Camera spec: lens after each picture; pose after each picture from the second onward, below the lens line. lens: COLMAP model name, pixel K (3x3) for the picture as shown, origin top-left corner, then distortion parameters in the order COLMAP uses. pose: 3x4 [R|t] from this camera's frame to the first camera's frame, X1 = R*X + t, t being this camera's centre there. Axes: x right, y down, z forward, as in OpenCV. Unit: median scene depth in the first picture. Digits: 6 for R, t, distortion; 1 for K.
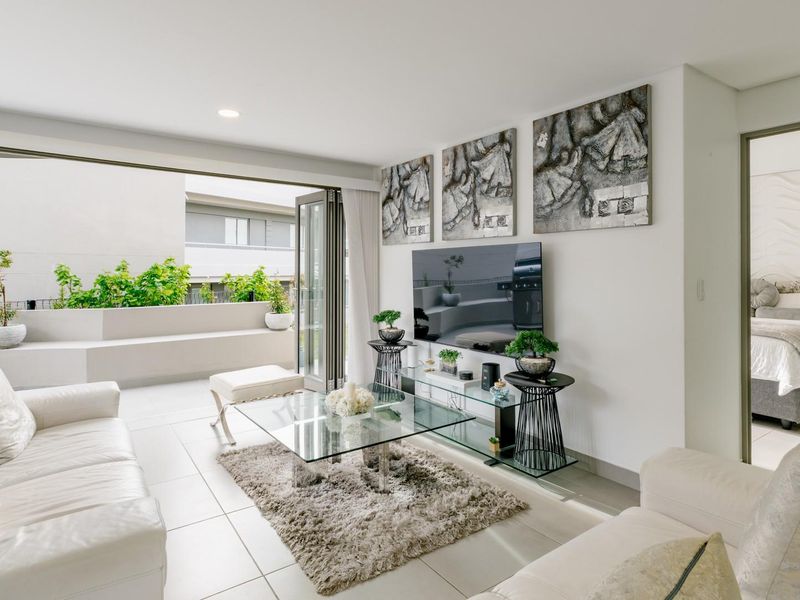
lens RADIAL K [[464.7, 0, 404.1], [0, 464.7, 268.7], [0, 0, 1]] dist [0.001352, 0.000730]
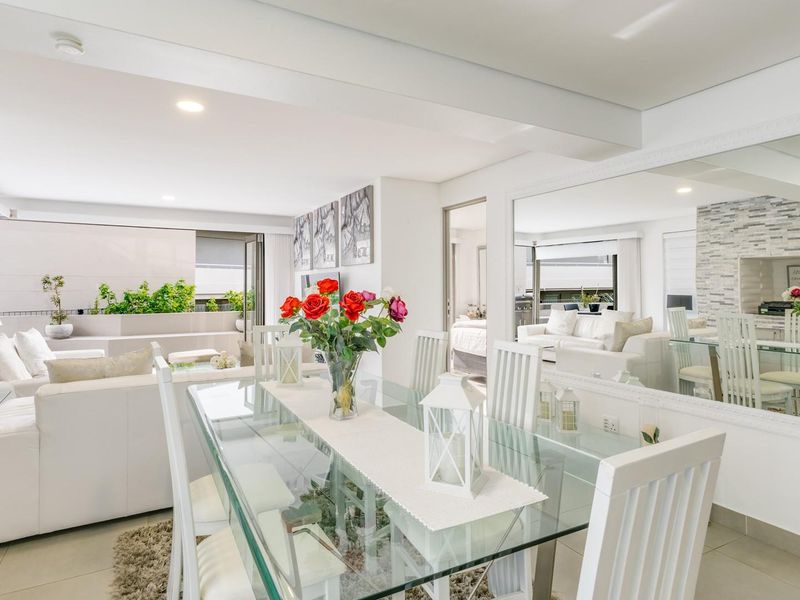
lens RADIAL K [[474.7, 0, 398.9], [0, 474.7, 275.0], [0, 0, 1]] dist [0.000650, -0.000055]
pose [[0.991831, -0.004710, -0.127470, 0.458684], [0.001744, 0.999725, -0.023365, -0.003093], [0.127545, 0.022951, 0.991567, -0.422743]]
